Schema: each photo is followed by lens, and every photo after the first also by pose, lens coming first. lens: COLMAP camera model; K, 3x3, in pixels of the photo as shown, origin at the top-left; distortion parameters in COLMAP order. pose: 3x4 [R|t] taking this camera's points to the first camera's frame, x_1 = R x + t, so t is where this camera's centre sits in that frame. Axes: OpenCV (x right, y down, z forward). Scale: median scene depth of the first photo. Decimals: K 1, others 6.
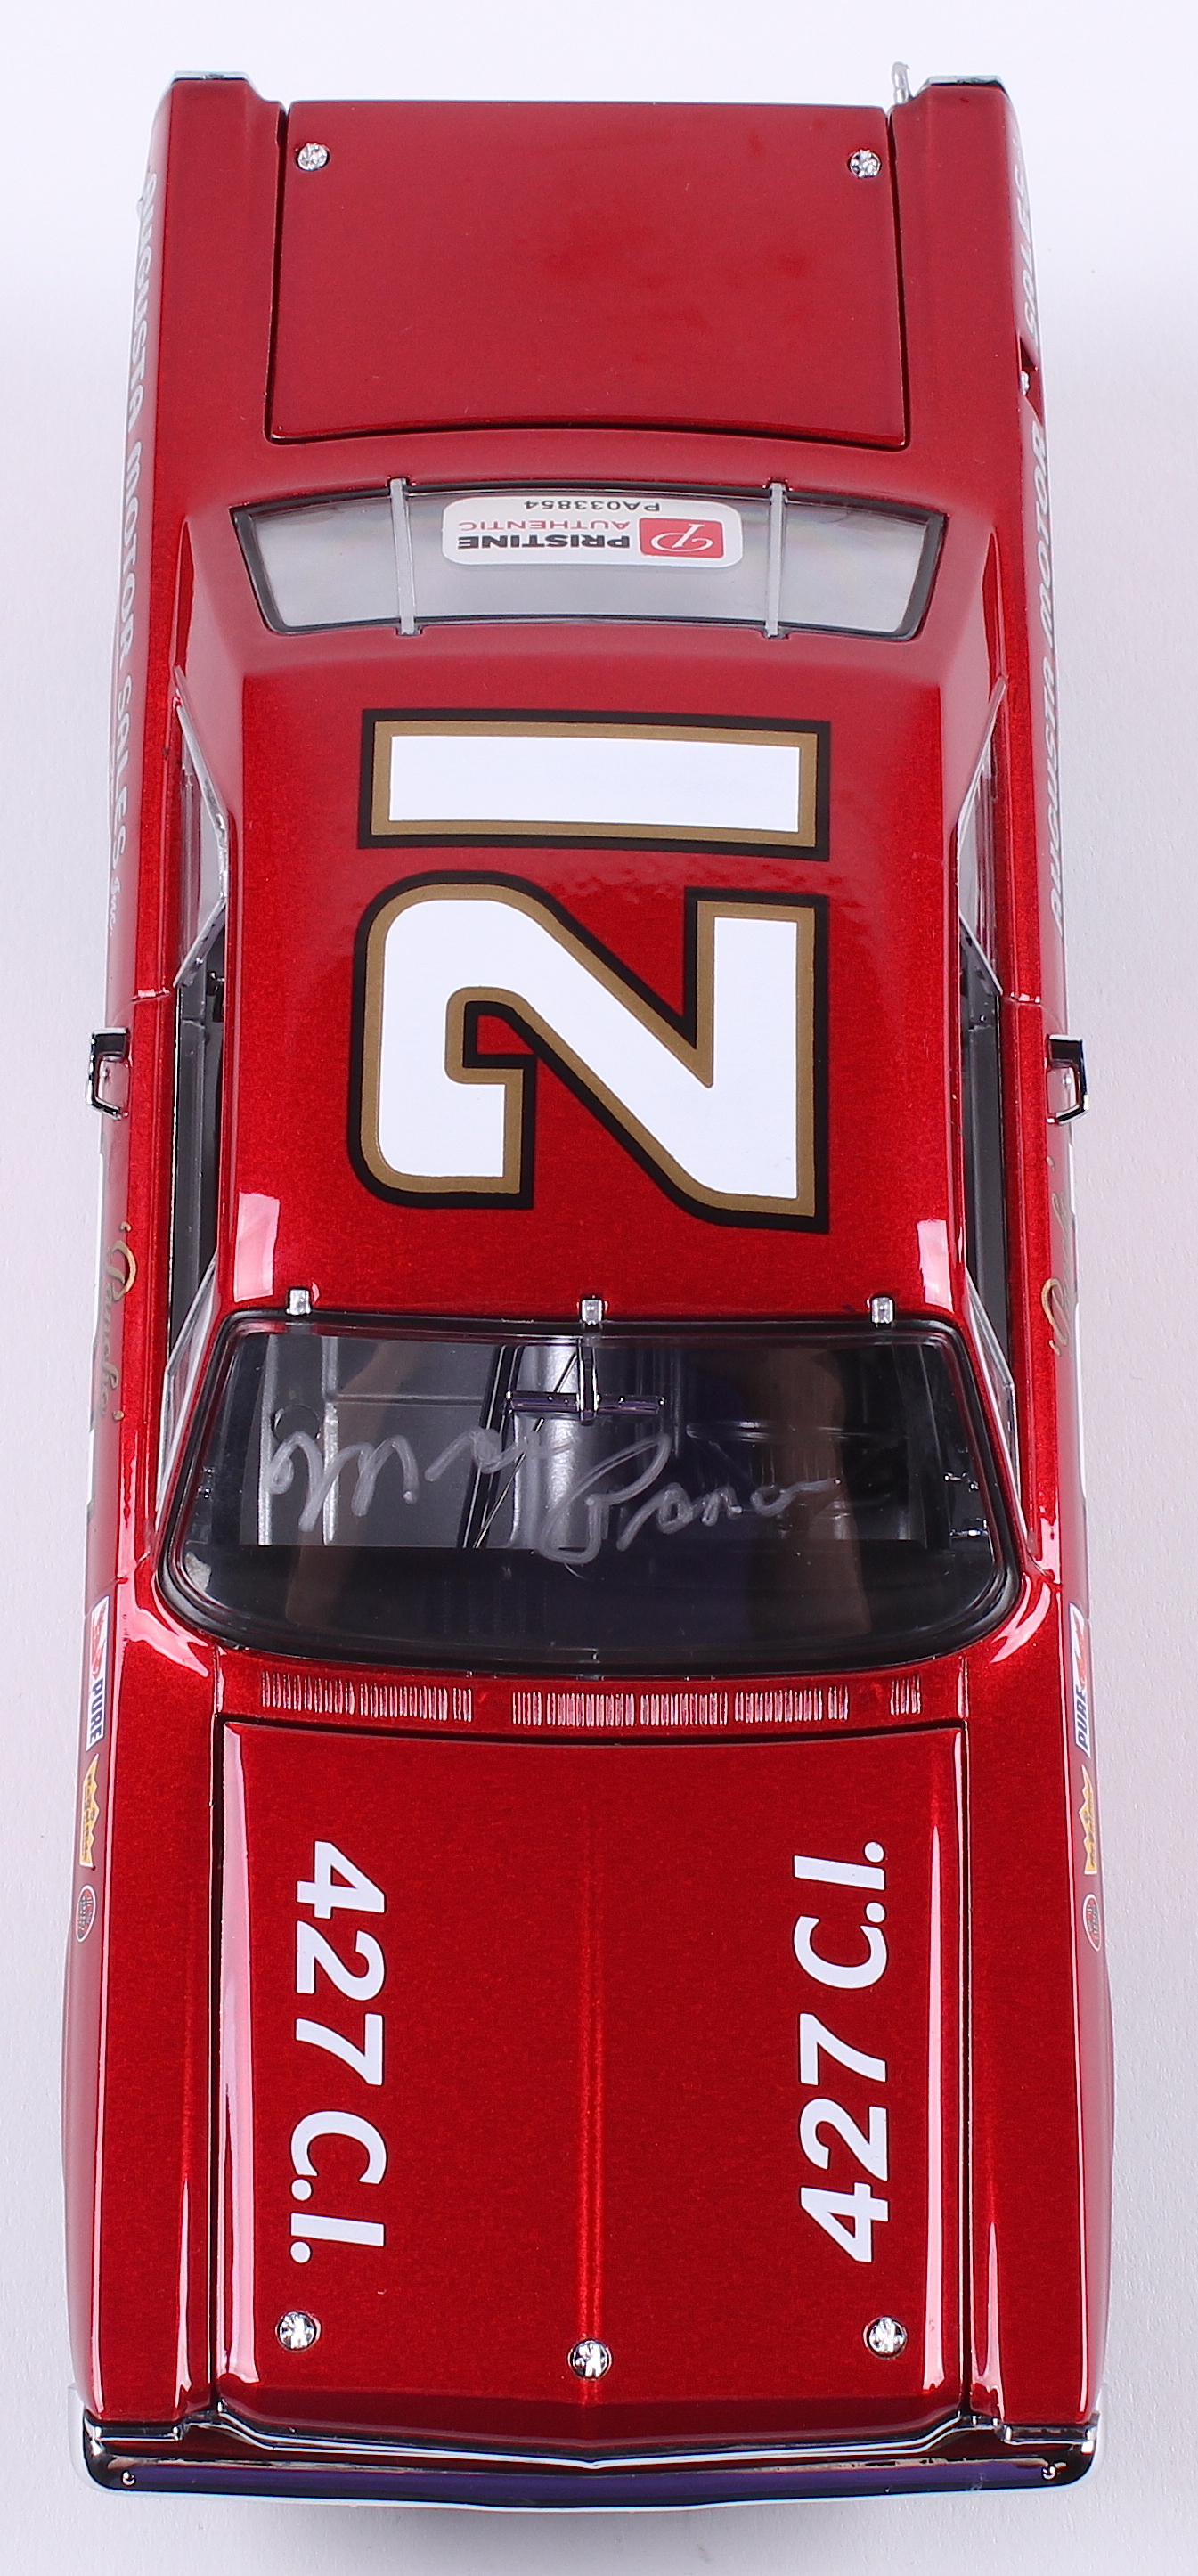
lens RADIAL K [[2513.7, 0, 599.0], [0, 2513.7, 1288.0], [0, 0, 1]] dist [-0.006525, -0.000529]
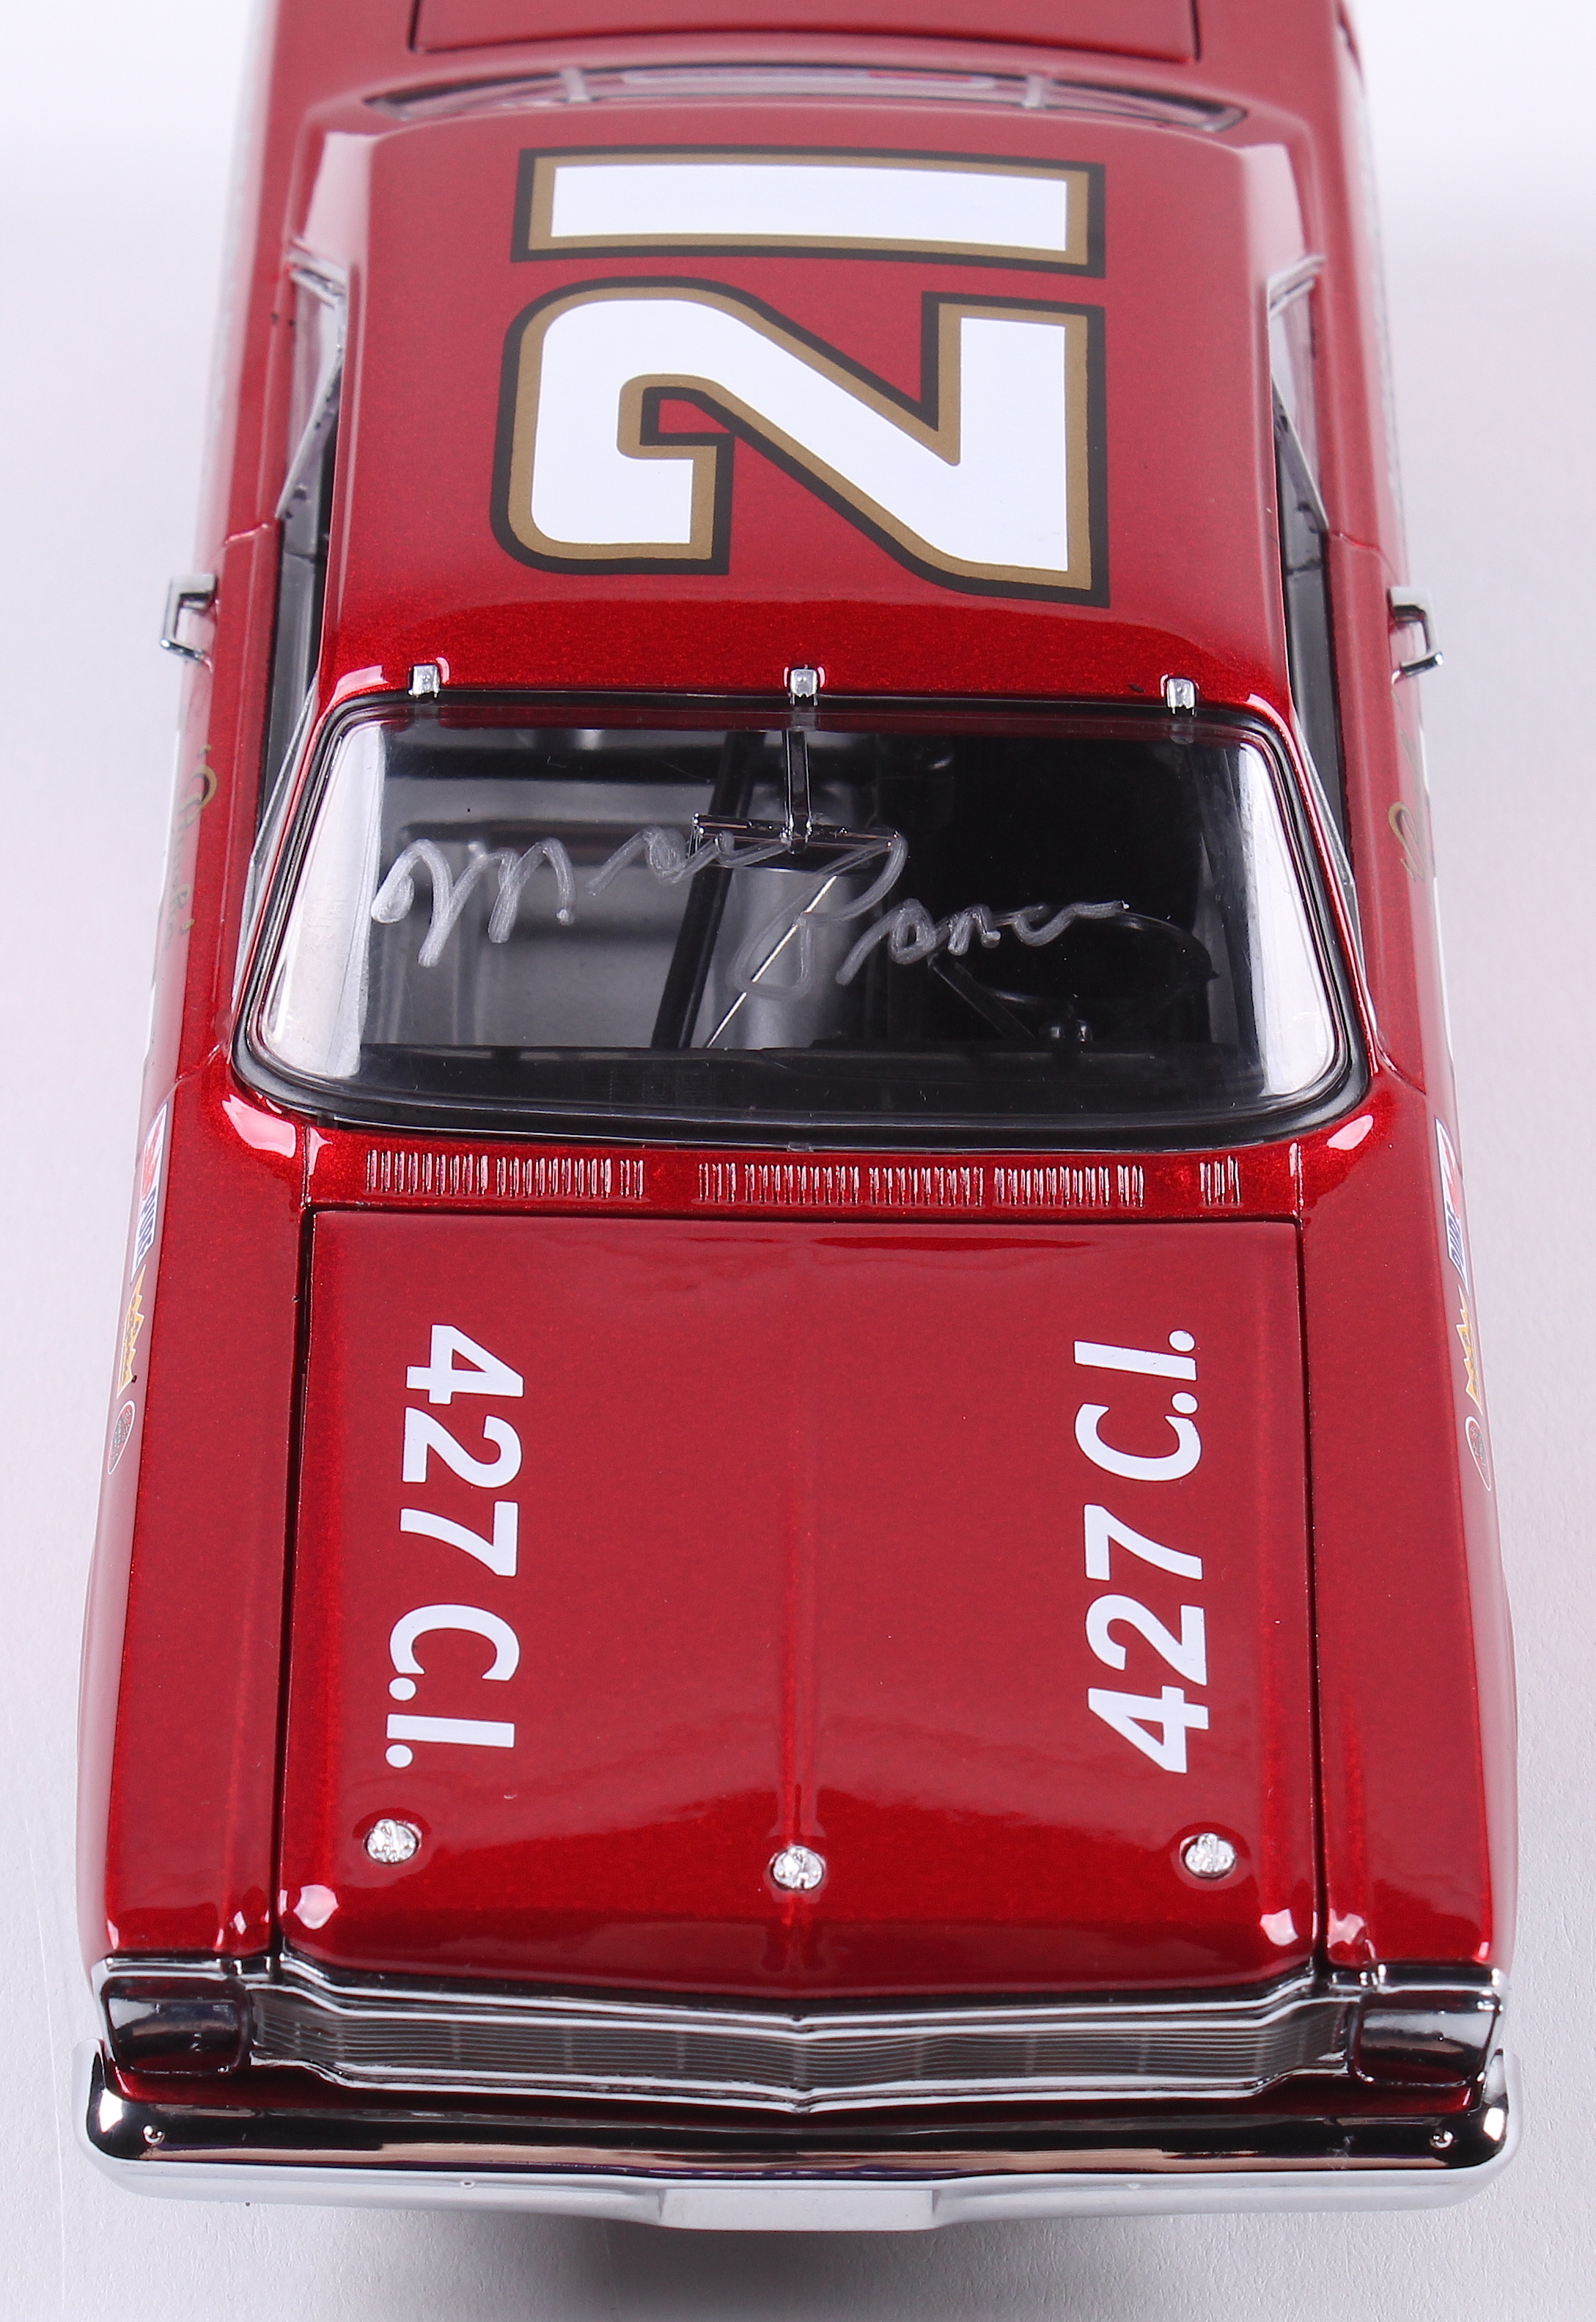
lens RADIAL K [[3186.5, 0, 798.0], [0, 3186.5, 1161.0], [0, 0, 1]] dist [0.009715, -0.051159]
pose [[0.999965, -0.000461, -0.008412, 0.003585], [-0.000813, 0.988559, -0.150832, 0.302428], [0.008386, 0.150834, 0.988524, 0.054938]]
